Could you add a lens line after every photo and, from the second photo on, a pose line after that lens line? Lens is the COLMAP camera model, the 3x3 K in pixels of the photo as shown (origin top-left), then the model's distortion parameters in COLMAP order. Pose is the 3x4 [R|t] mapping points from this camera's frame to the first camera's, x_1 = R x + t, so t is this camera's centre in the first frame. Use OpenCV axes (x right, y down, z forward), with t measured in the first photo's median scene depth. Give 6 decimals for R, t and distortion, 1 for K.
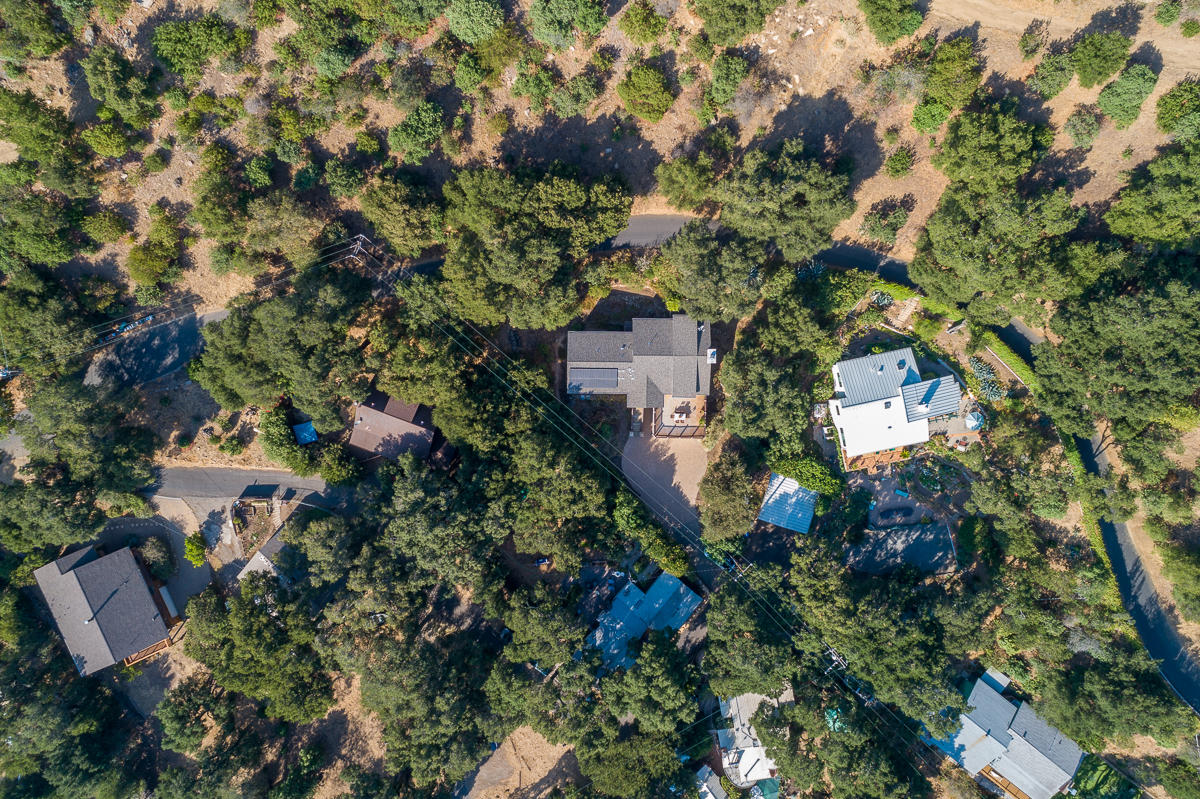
lens RADIAL K [[793.1, 0, 600.0], [0, 793.1, 399.5], [0, 0, 1]] dist [0.019717, 0.006234]
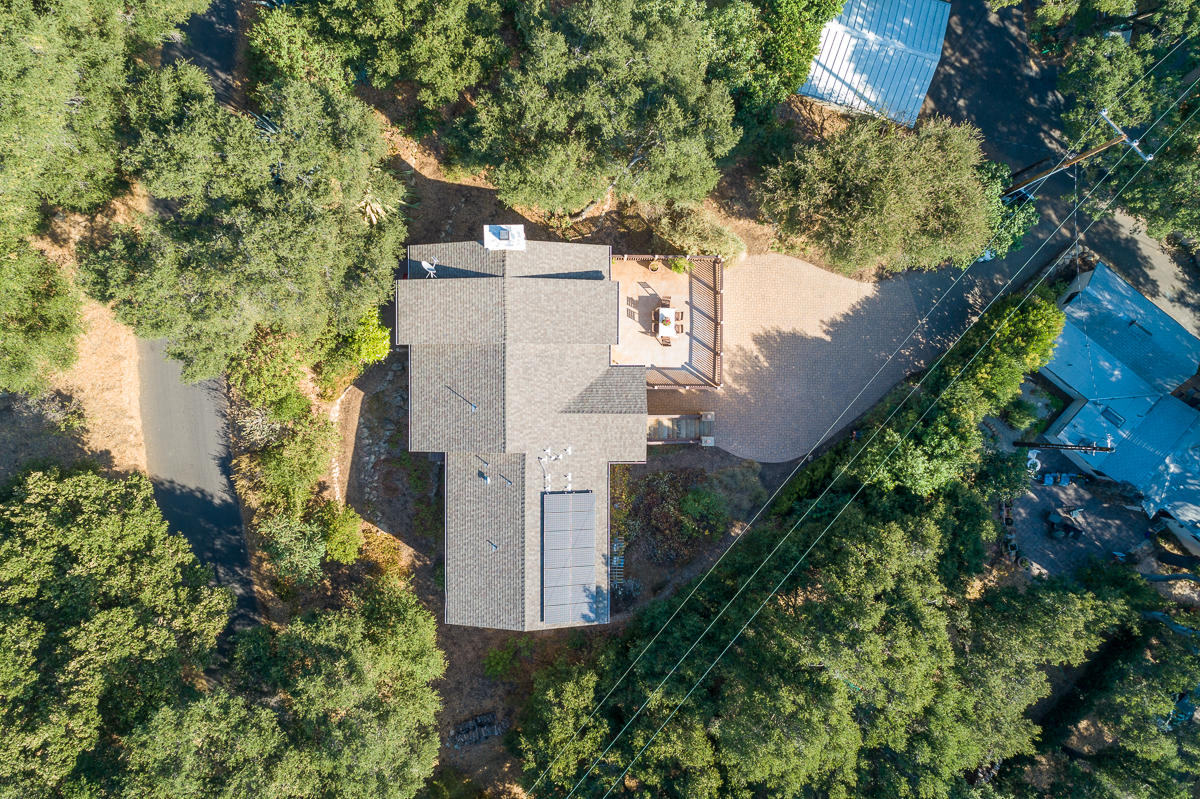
lens RADIAL K [[793.1, 0, 600.0], [0, 793.1, 399.5], [0, 0, 1]] dist [0.019717, 0.006234]
pose [[-0.008615, -0.999950, -0.005145, 0.066427], [0.999958, -0.008599, -0.003067, -0.010197], [0.003022, -0.005171, 0.999982, 0.620053]]
